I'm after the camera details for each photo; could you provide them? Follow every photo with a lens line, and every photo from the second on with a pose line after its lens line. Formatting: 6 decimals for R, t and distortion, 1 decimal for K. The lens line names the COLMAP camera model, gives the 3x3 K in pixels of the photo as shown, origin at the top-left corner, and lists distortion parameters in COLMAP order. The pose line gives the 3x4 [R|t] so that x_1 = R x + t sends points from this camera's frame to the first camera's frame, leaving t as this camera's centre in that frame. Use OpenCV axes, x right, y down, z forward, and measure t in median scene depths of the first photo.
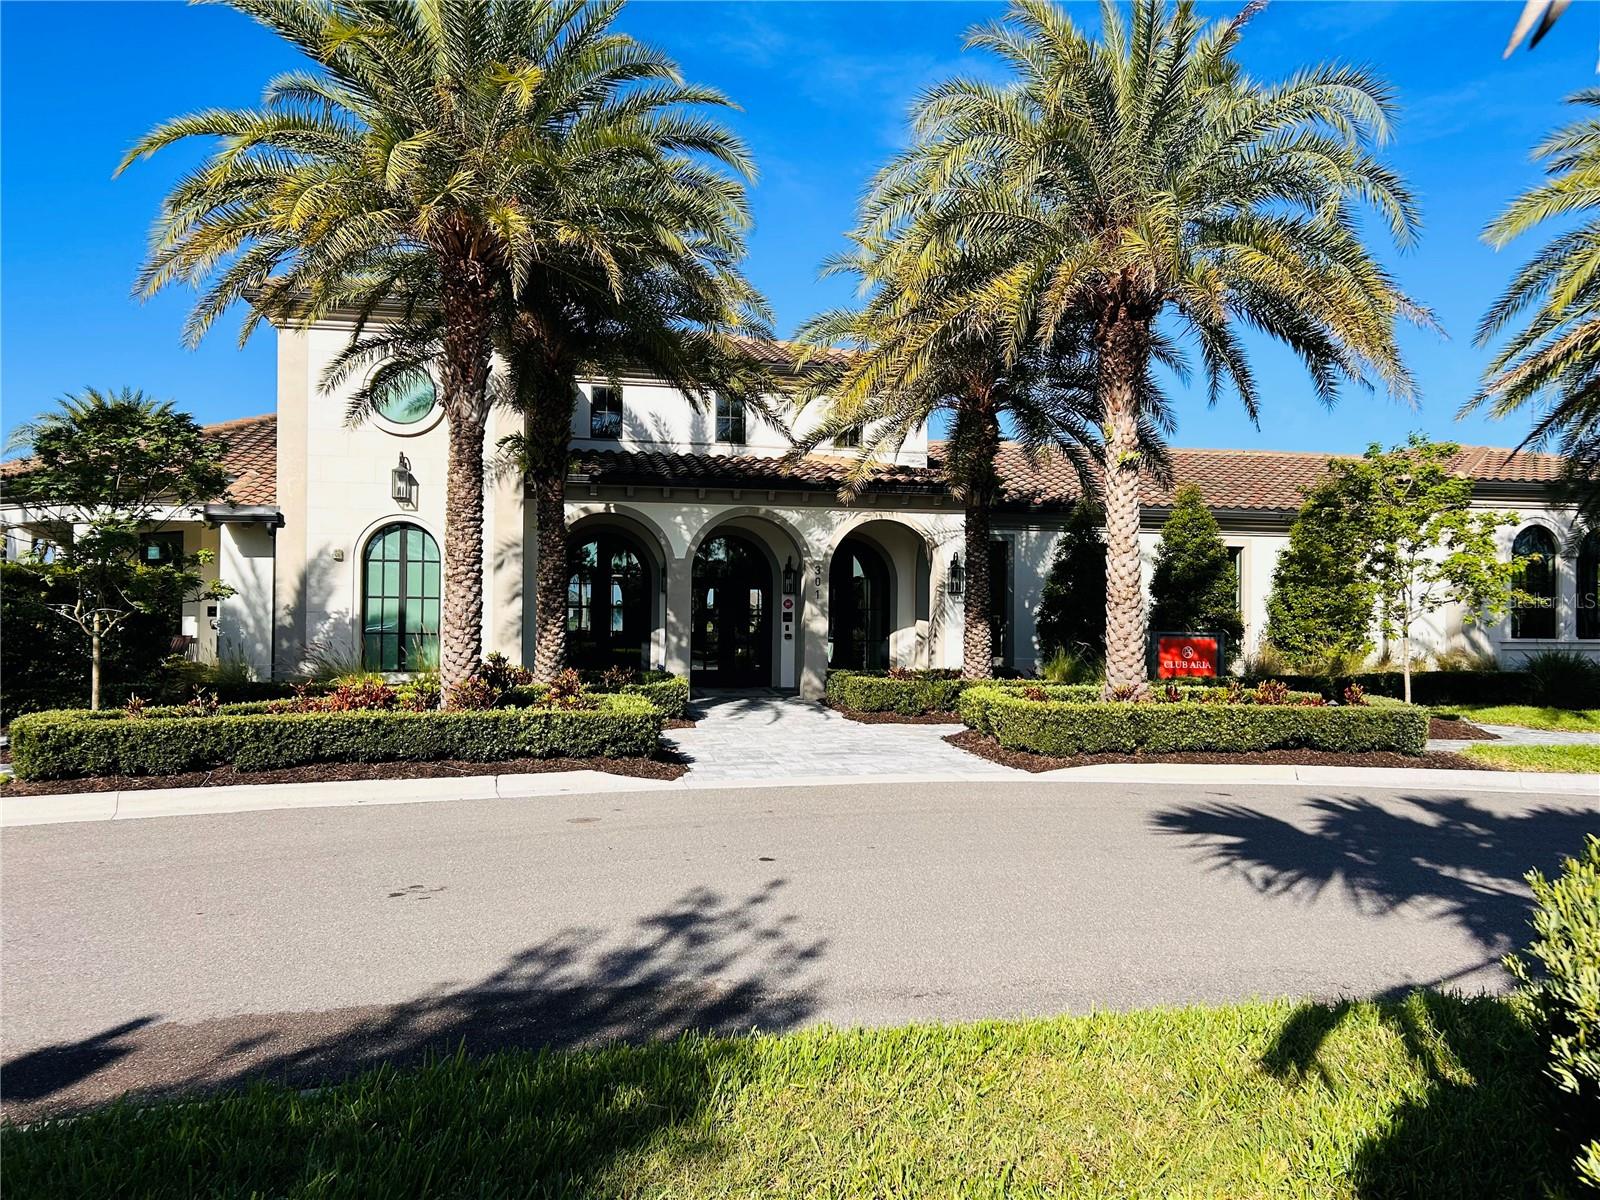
lens RADIAL K [[1209.6, 0, 800.0], [0, 1209.6, 600.0], [0, 0, 1]] dist [0.117526, -0.177396]
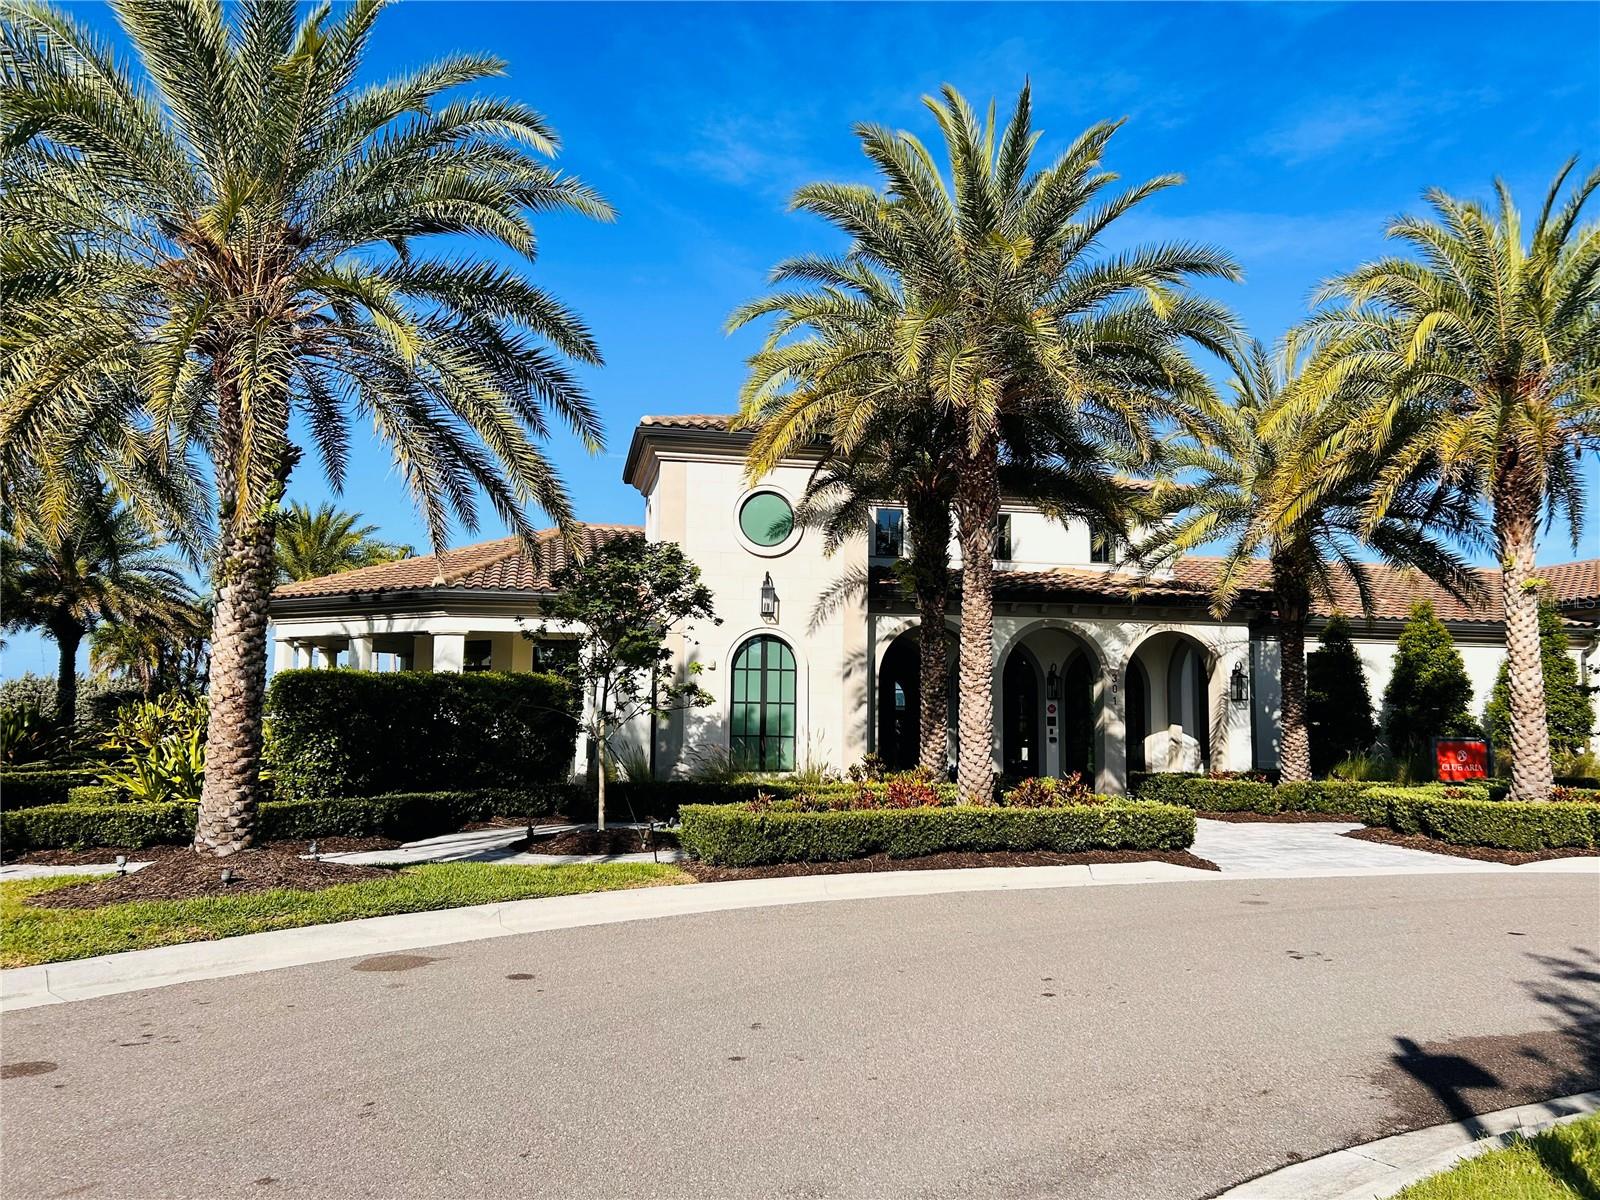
lens RADIAL K [[1209.6, 0, 800.0], [0, 1209.6, 600.0], [0, 0, 1]] dist [0.117526, -0.177396]
pose [[0.999743, 0.002665, 0.022513, -0.322187], [-0.000818, 0.996662, -0.081632, -0.005679], [-0.022655, 0.081592, 0.996408, -0.090736]]
